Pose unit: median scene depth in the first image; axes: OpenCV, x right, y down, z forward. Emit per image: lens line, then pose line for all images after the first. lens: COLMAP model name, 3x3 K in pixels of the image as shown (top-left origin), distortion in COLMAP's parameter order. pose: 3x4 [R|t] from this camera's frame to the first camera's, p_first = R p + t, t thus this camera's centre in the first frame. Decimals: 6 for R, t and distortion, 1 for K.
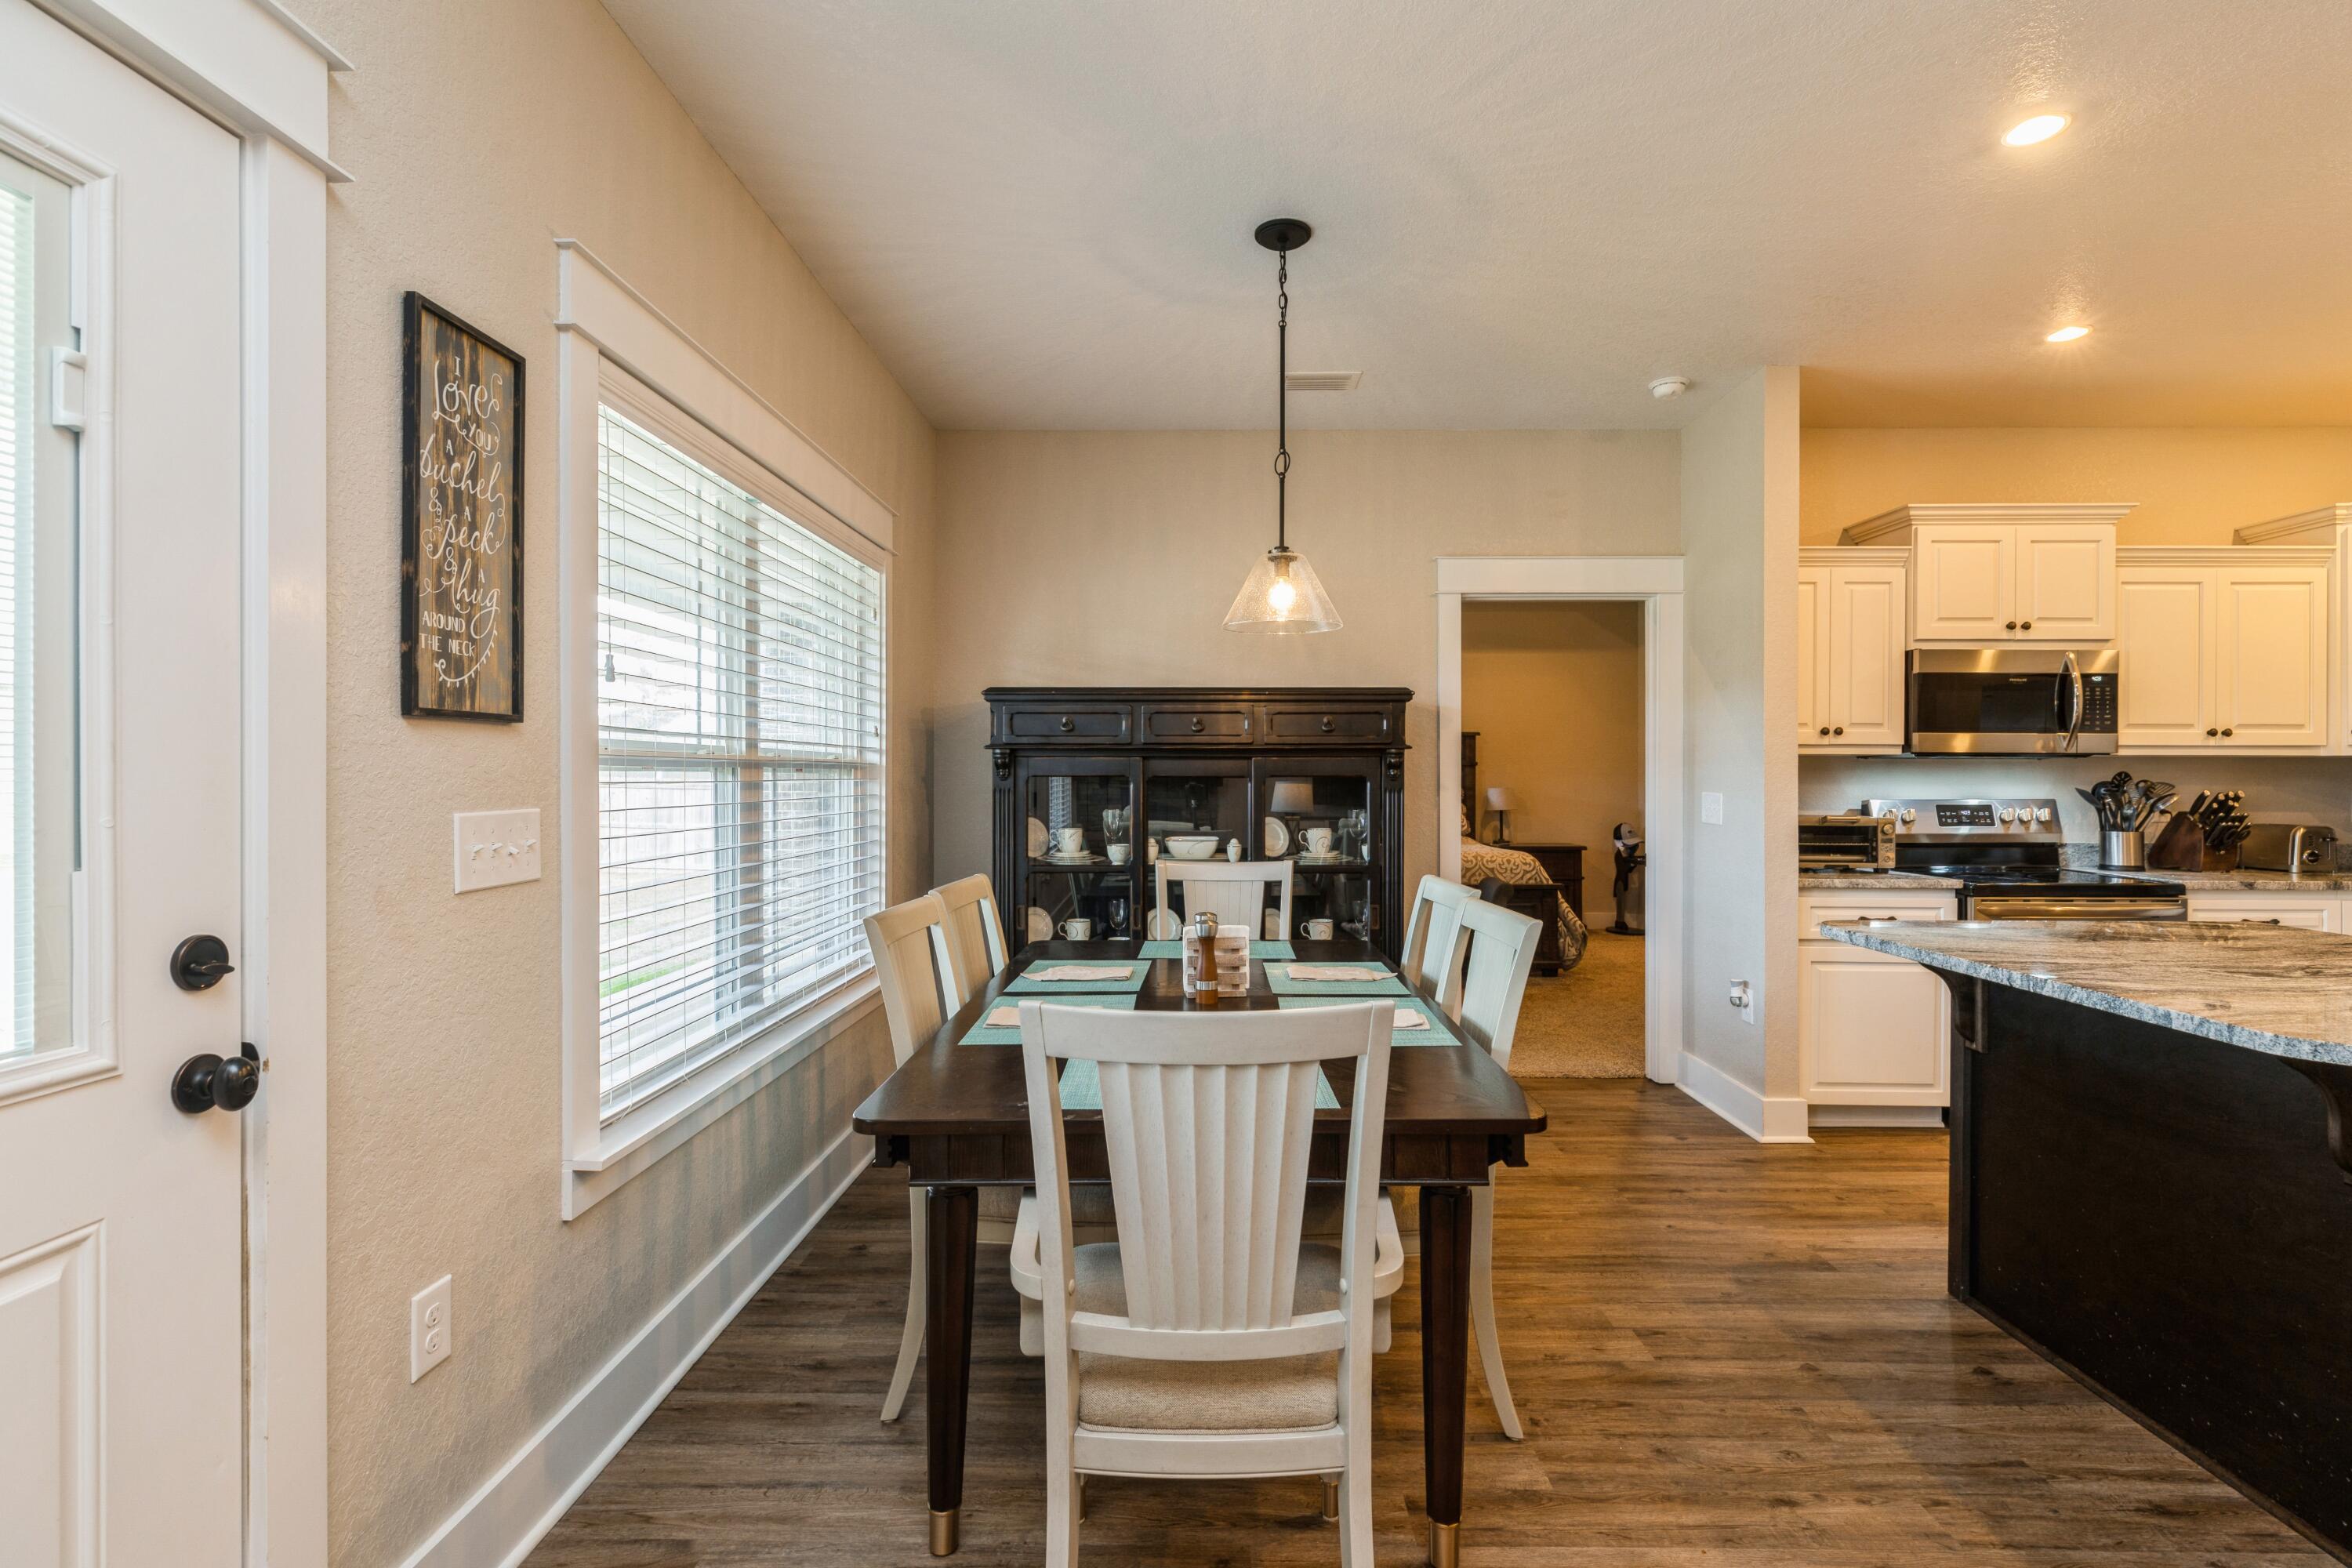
lens RADIAL K [[1066.3, 0, 1185.9], [0, 1066.3, 782.6], [0, 0, 1]] dist [0.004258, -0.003040]
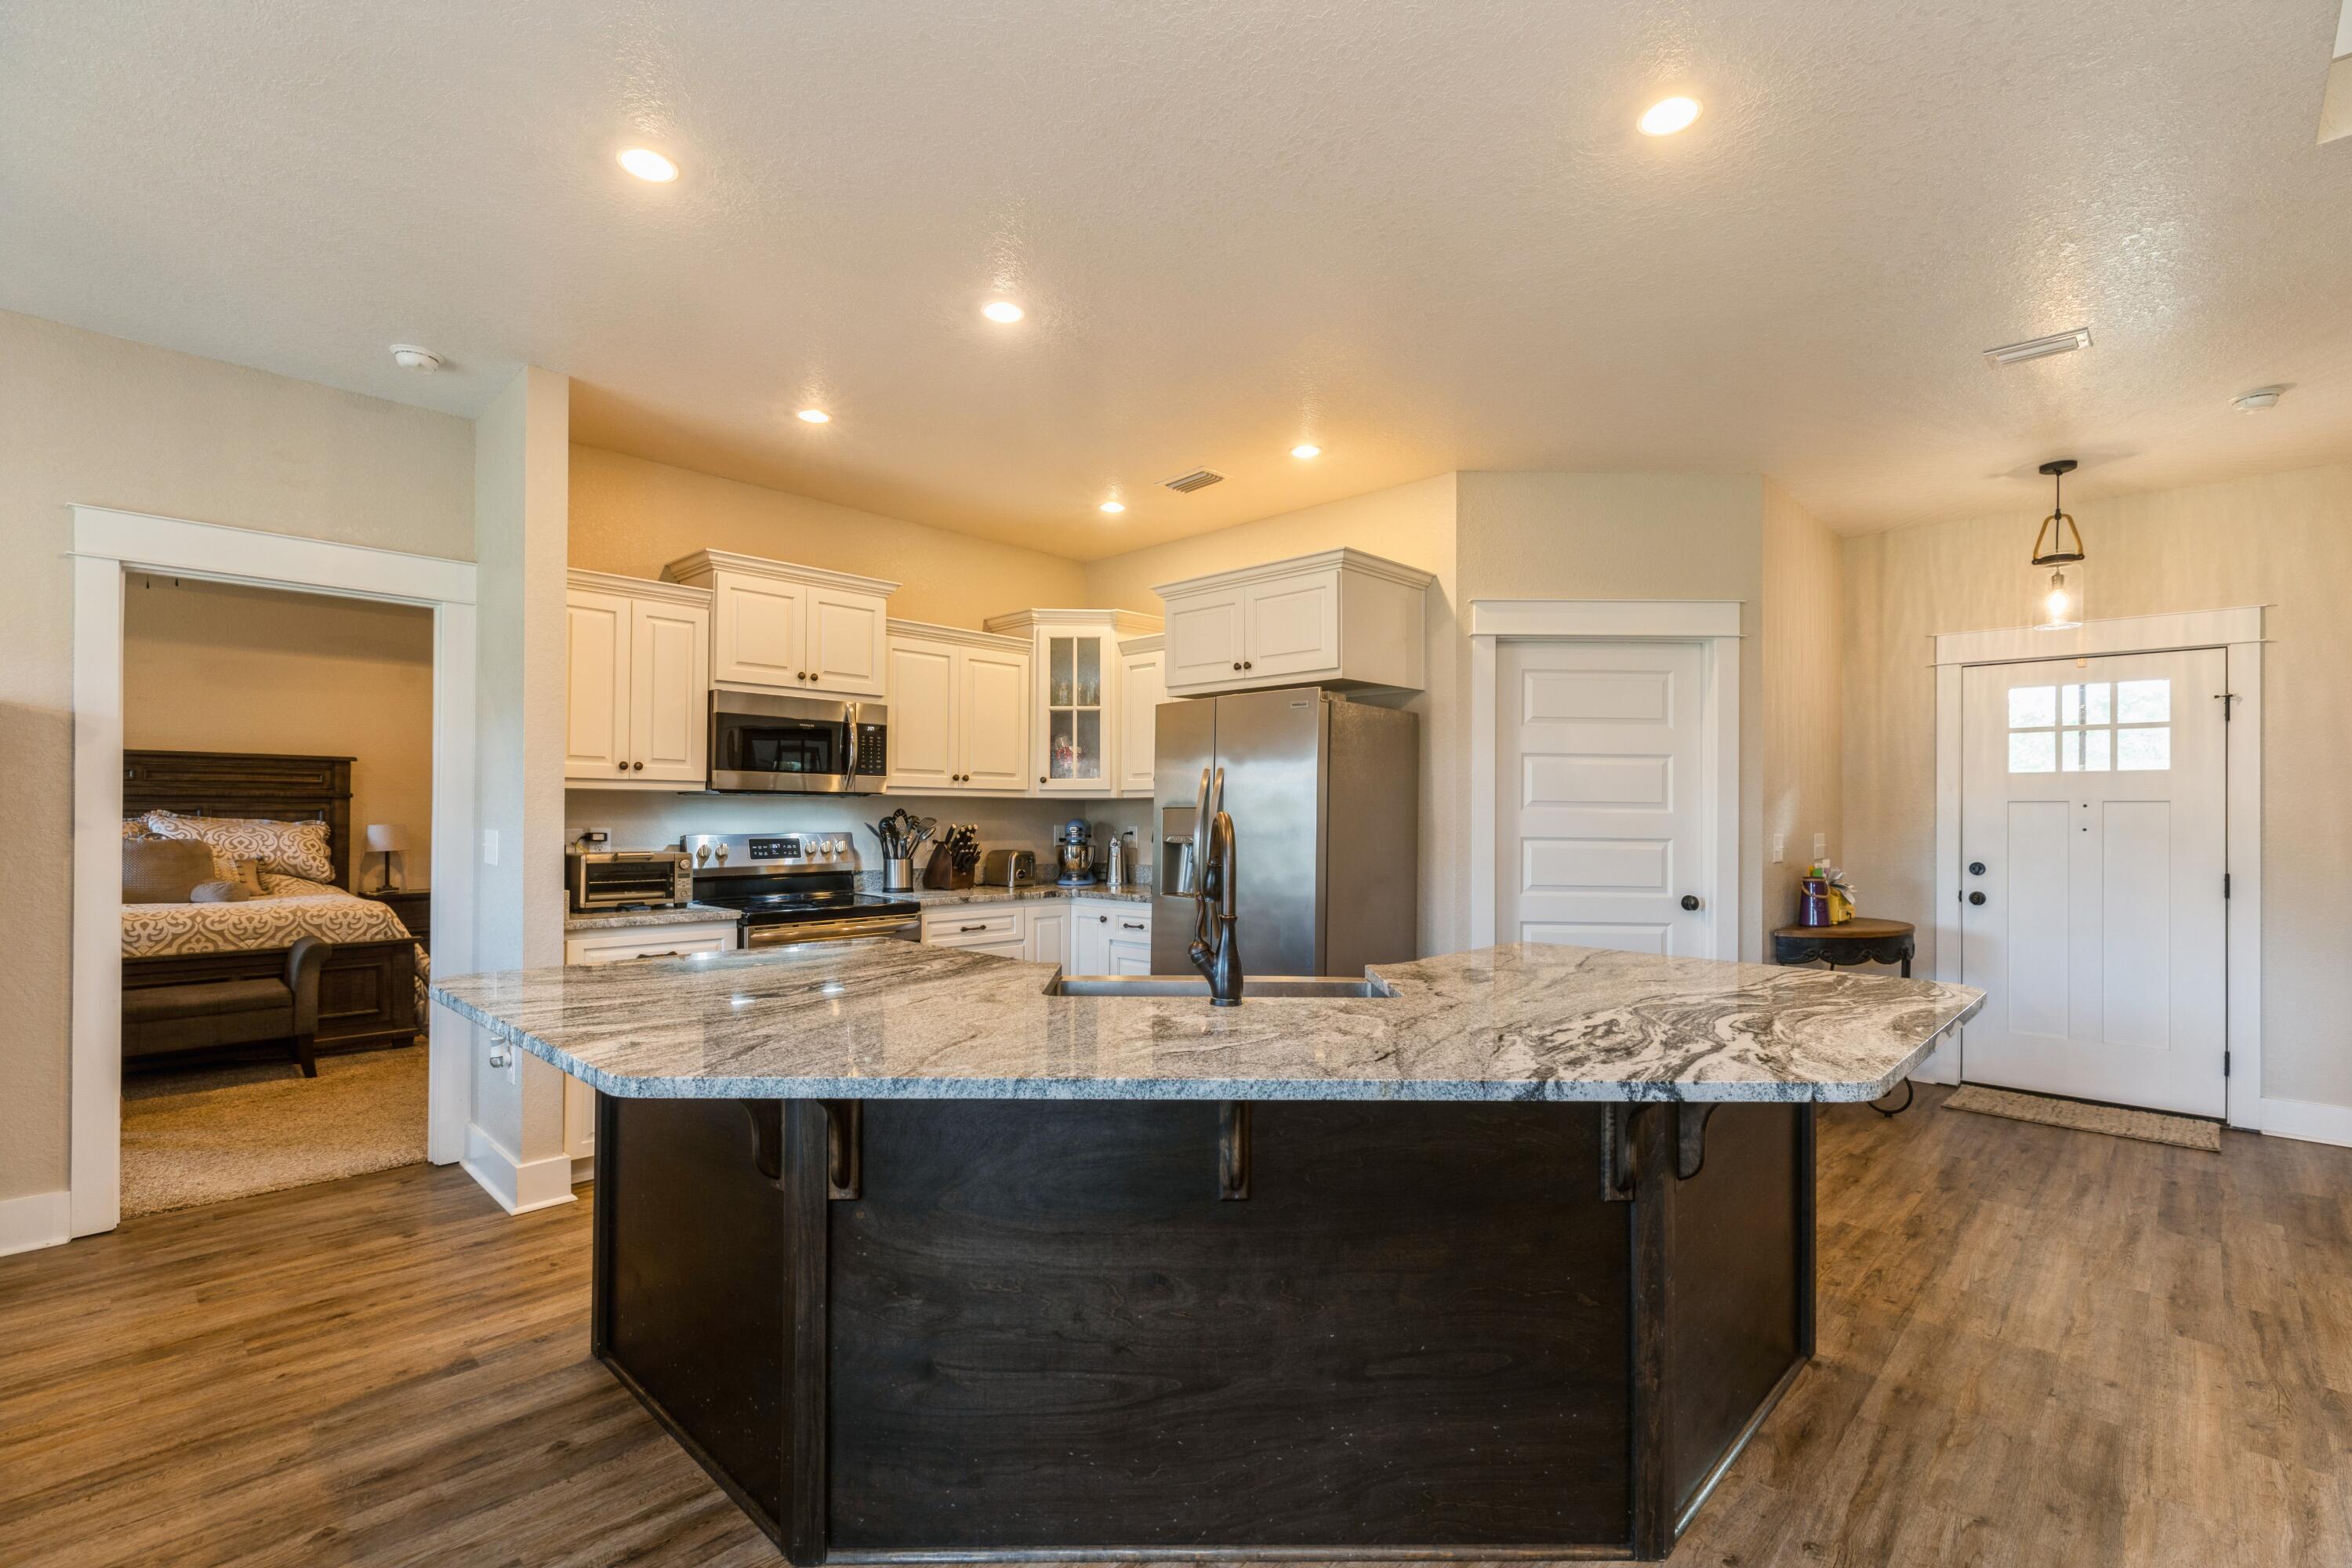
lens RADIAL K [[1066.3, 0, 1161.8], [0, 1066.3, 799.9], [0, 0, 1]] dist [0.004258, -0.003040]
pose [[0.684517, 0.012136, 0.728895, 0.232631], [-0.000666, 0.999871, -0.016023, -0.001414], [-0.728996, 0.010483, 0.684437, -0.021171]]
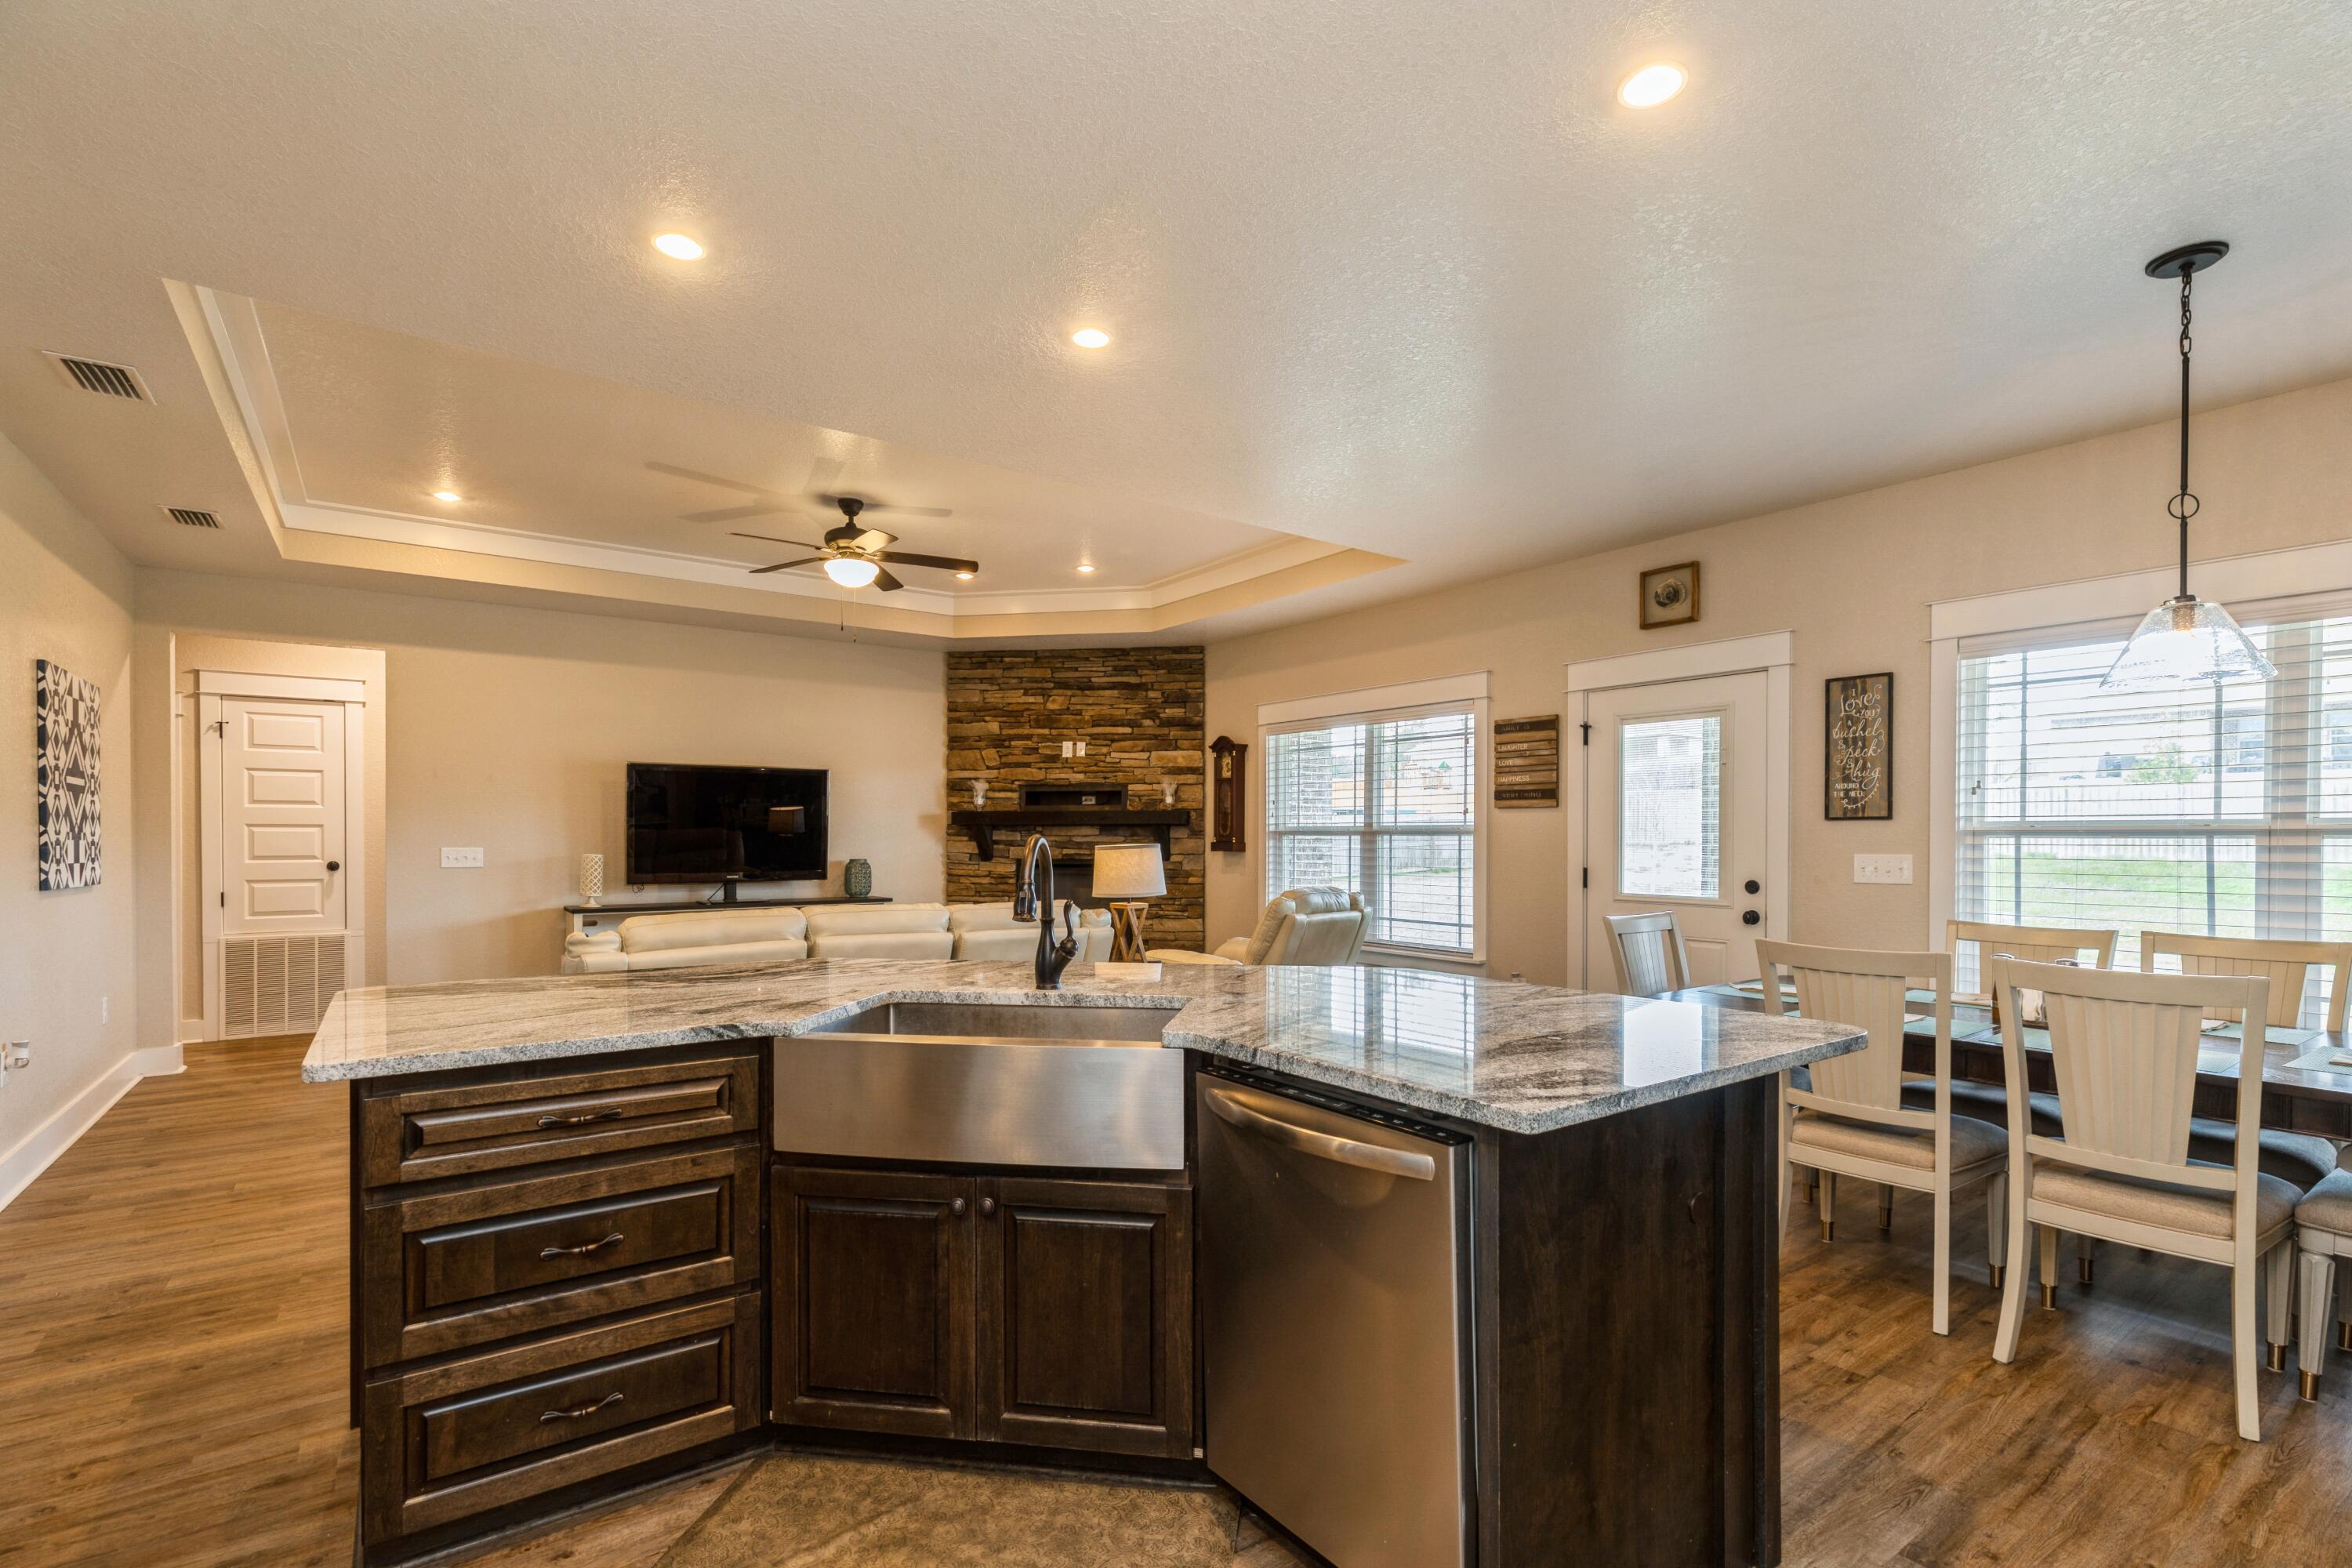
lens RADIAL K [[1066.3, 0, 1182.6], [0, 1066.3, 845.8], [0, 0, 1]] dist [0.004258, -0.003040]
pose [[-0.793660, 0.001753, -0.608360, 0.963536], [-0.006937, 0.999905, 0.011930, -0.005115], [0.608323, 0.013688, -0.793572, 0.866757]]
